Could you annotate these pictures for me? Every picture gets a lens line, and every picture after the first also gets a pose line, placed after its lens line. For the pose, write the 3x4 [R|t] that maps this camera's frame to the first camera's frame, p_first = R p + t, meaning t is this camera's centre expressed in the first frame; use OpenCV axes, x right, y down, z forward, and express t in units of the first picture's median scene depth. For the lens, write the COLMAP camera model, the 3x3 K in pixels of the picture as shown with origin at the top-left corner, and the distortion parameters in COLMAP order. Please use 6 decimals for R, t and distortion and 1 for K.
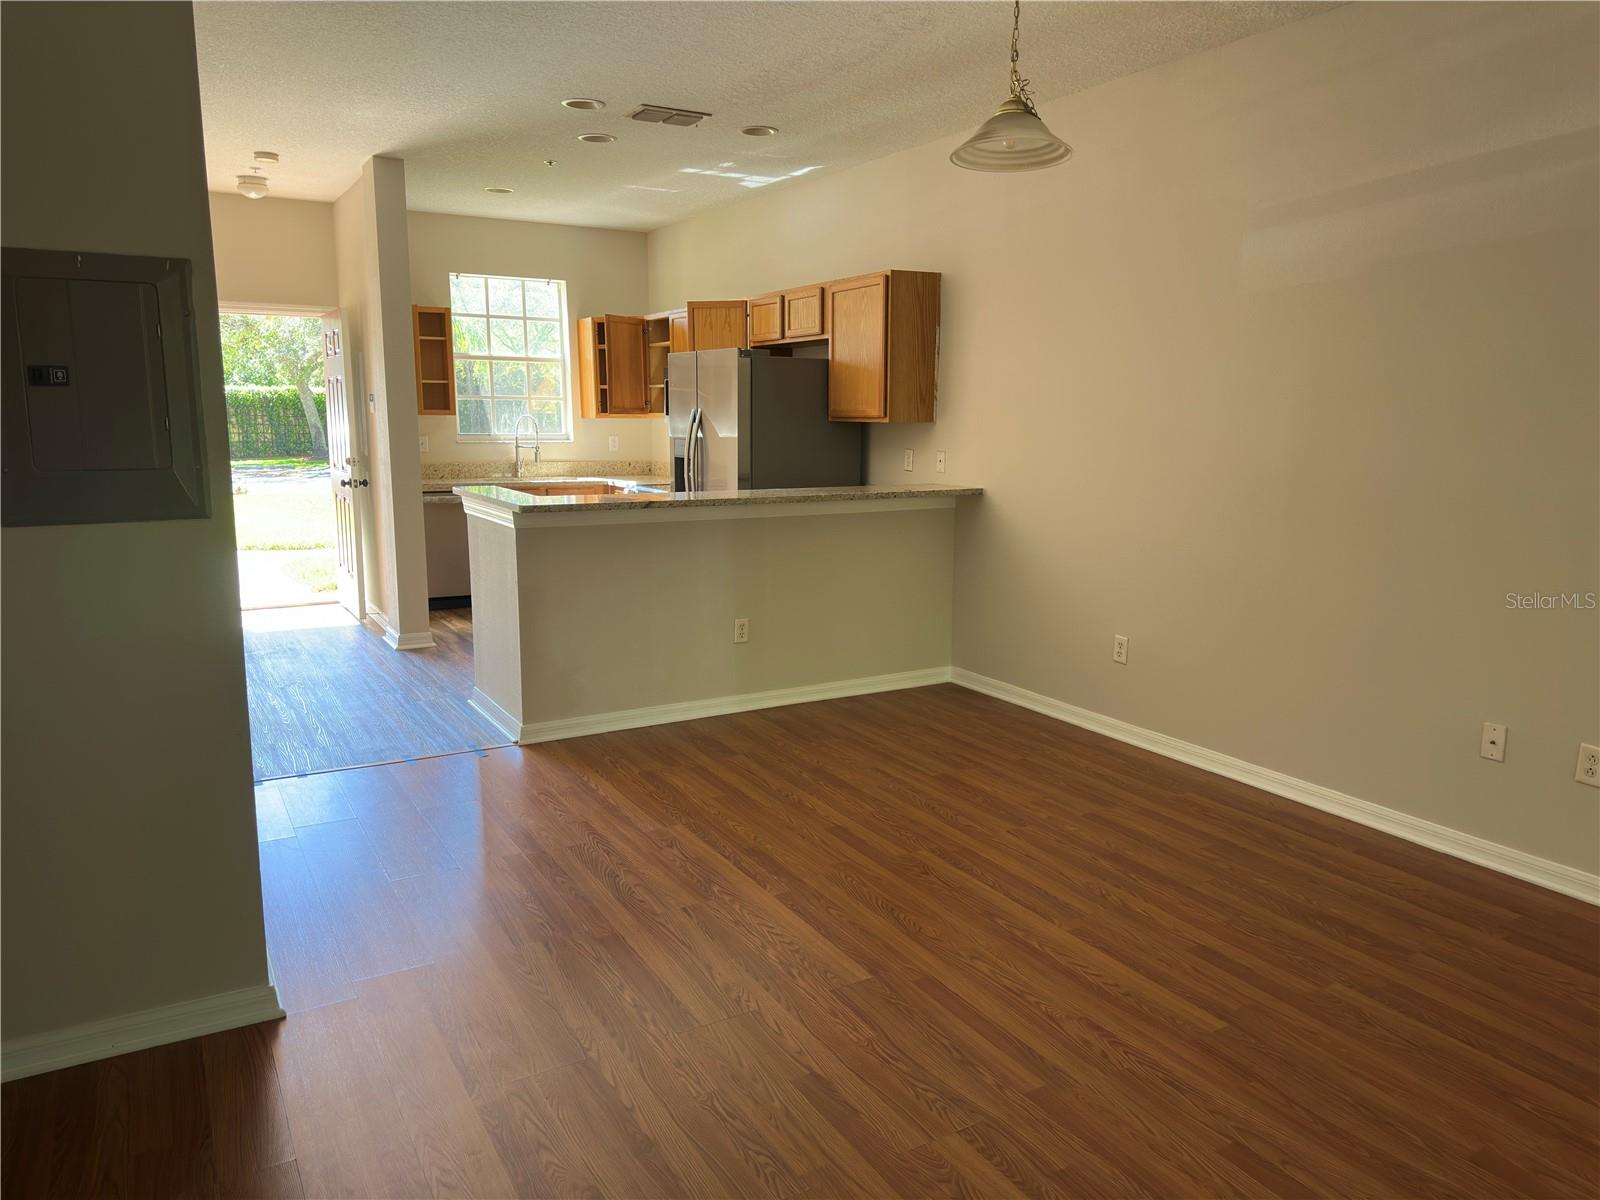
lens RADIAL K [[1118.8, 0, 806.6], [0, 1118.8, 612.8], [0, 0, 1]] dist [0.049698, -0.062150]
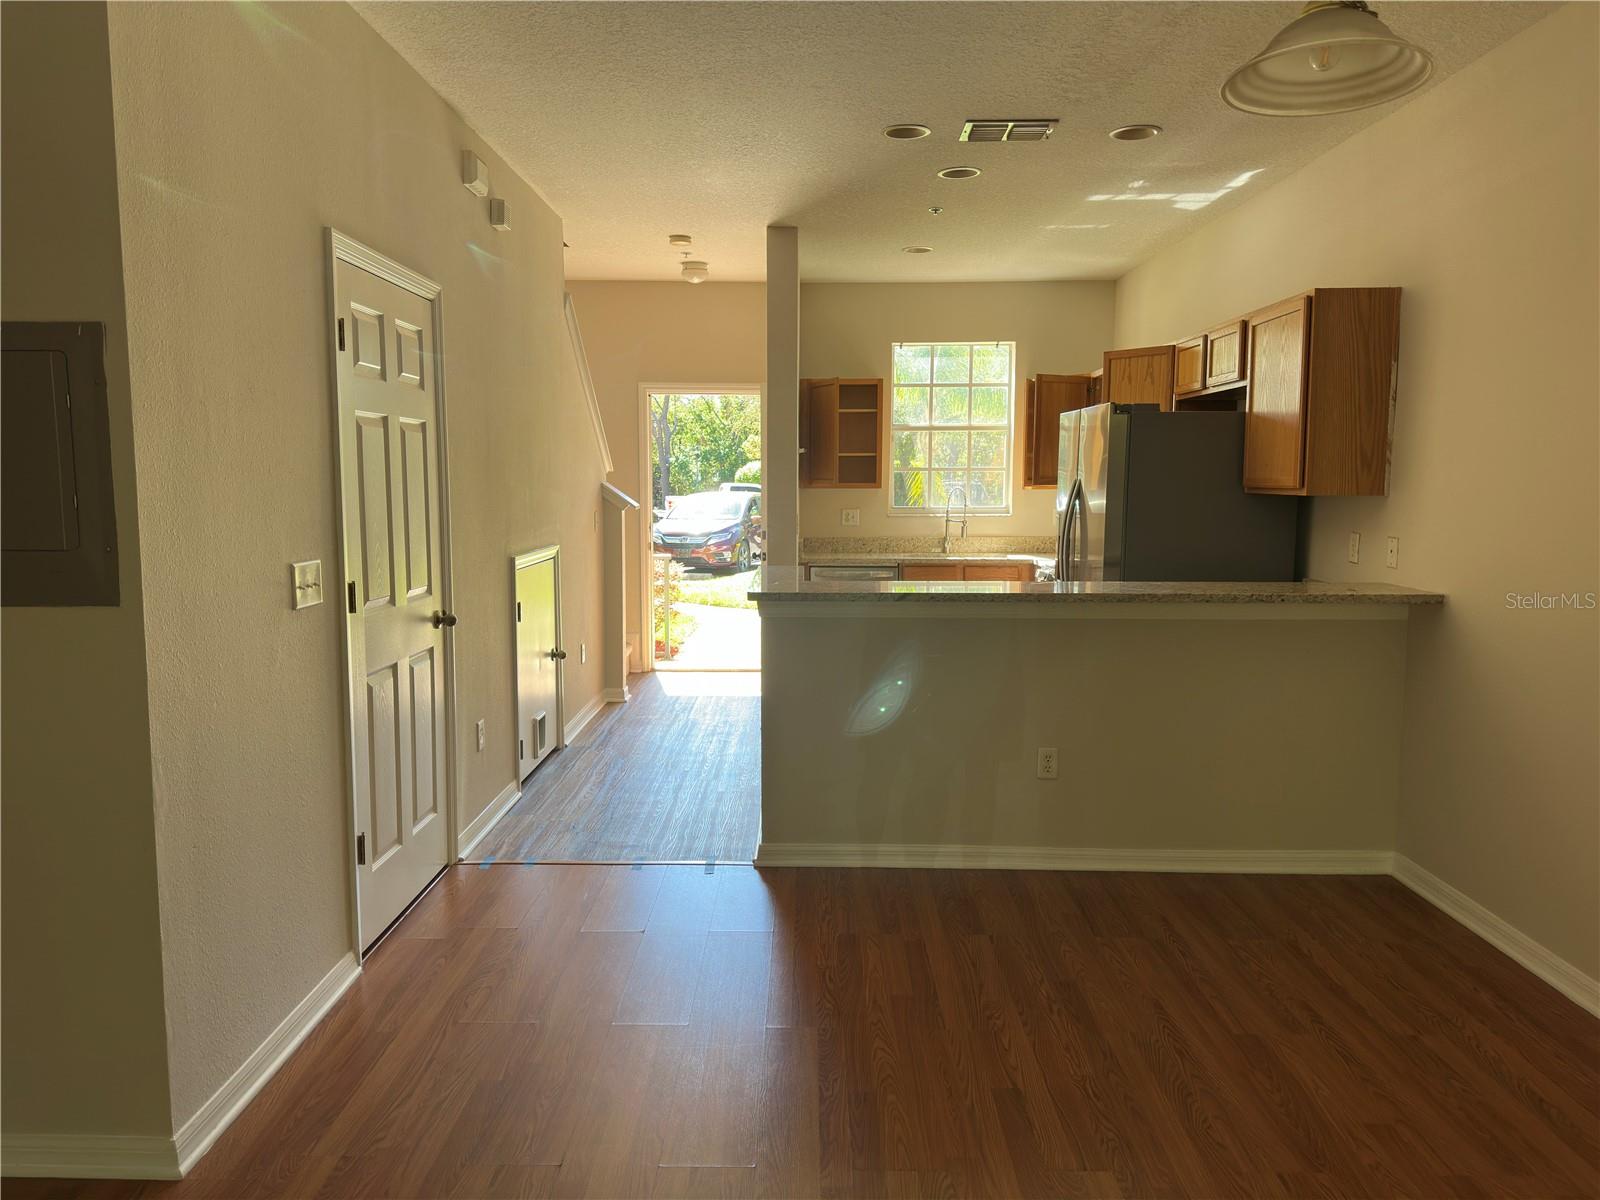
lens RADIAL K [[1118.8, 0, 792.3], [0, 1118.8, 594.6], [0, 0, 1]] dist [0.049698, -0.062150]
pose [[0.853657, 0.049082, -0.518517, 0.156486], [-0.089070, 0.994641, -0.052487, -0.036429], [0.513162, 0.090990, 0.853455, 0.201711]]
